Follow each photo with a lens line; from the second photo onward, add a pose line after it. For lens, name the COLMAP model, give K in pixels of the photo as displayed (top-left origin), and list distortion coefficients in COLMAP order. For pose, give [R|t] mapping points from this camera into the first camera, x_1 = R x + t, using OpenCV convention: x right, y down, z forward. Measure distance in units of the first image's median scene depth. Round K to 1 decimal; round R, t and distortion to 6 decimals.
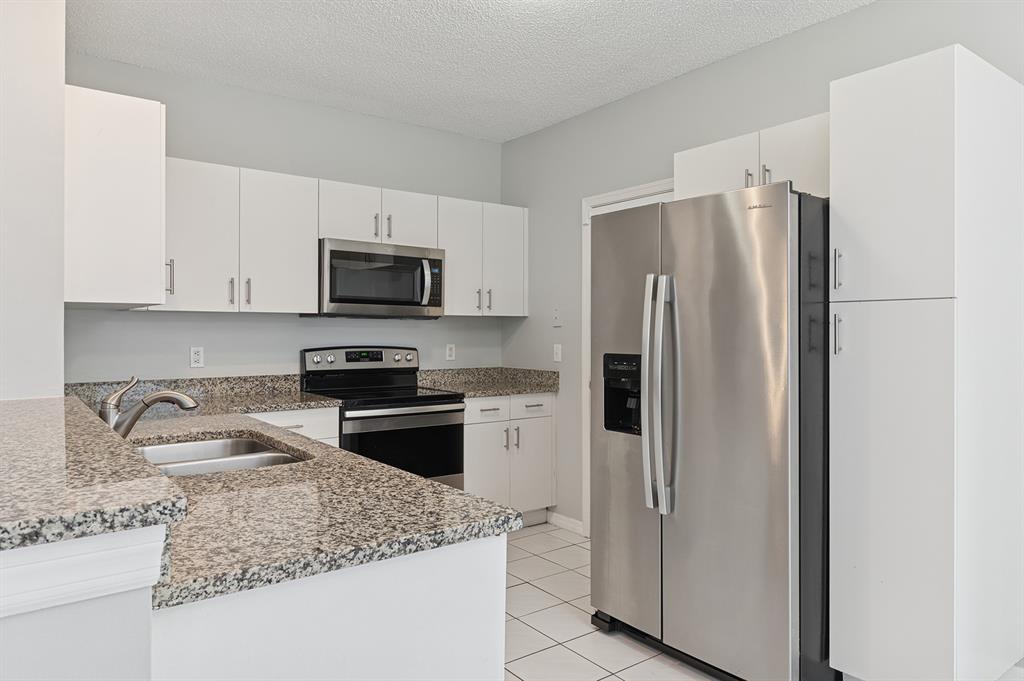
lens RADIAL K [[659.8, 0, 511.1], [0, 659.8, 332.5], [0, 0, 1]] dist [0.020561, -0.001214]
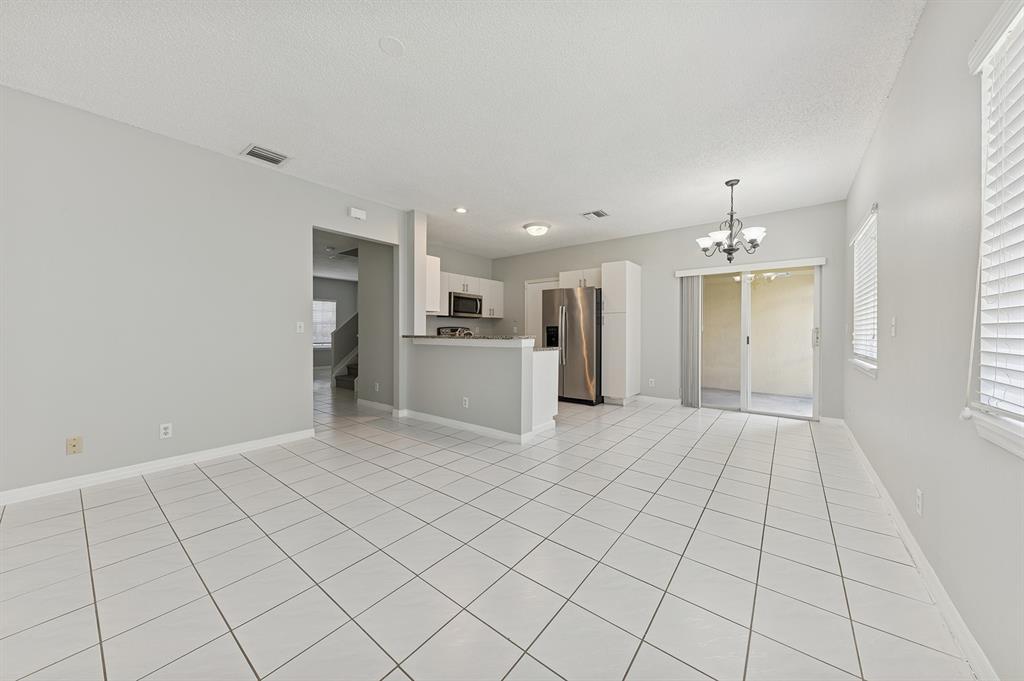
lens RADIAL K [[354.5, 0, 508.8], [0, 354.5, 334.5], [0, 0, 1]] dist [0.004759, 0.000000]
pose [[0.964636, -0.002496, 0.263572, -0.572944], [0.001155, 0.999986, 0.005243, 0.063938], [-0.263582, -0.004753, 0.964625, -0.864303]]
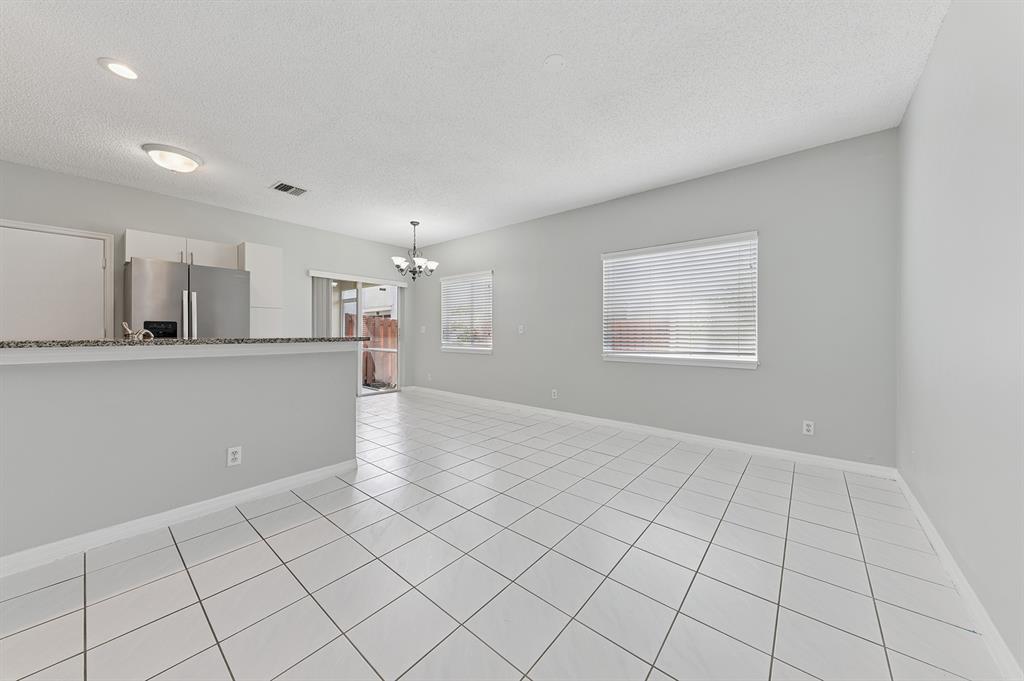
lens RADIAL K [[354.5, 0, 512.9], [0, 354.5, 331.3], [0, 0, 1]] dist [0.004759, 0.000000]
pose [[0.972914, -0.001841, 0.231159, -0.079635], [0.002415, 0.999995, -0.002202, 0.058545], [-0.231154, 0.002701, 0.972913, -0.509420]]
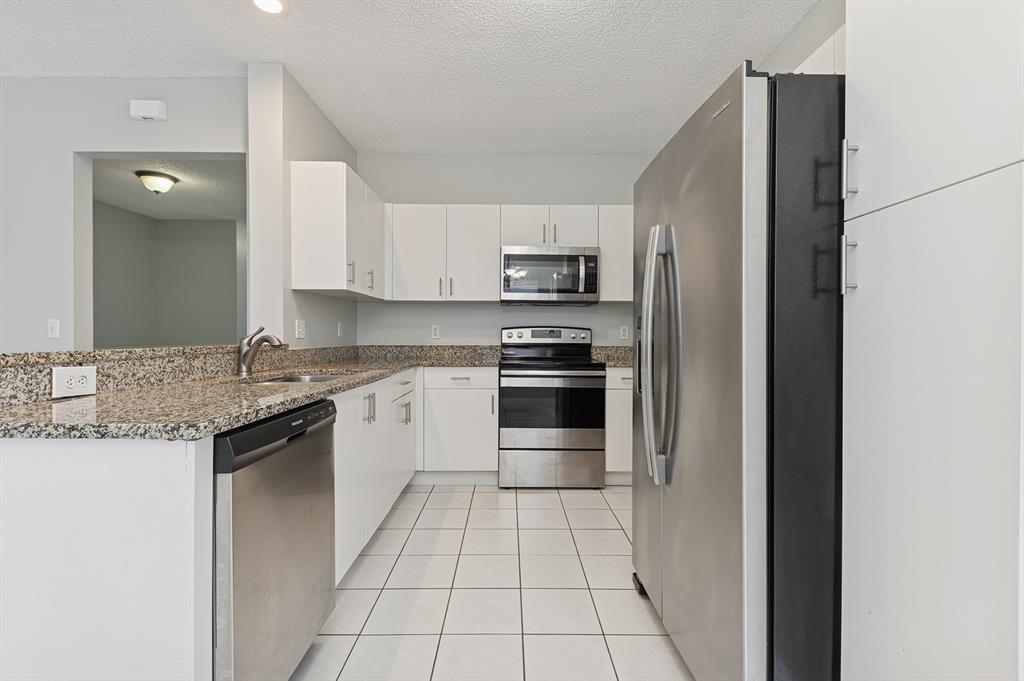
lens RADIAL K [[446.1, 0, 515.0], [0, 446.1, 342.5], [0, 0, 1]] dist [-0.003550, -0.000505]
pose [[0.807654, 0.009595, -0.589579, 0.362962], [-0.002472, 0.999914, 0.012886, 0.057973], [0.589651, -0.008950, 0.807608, 0.316635]]
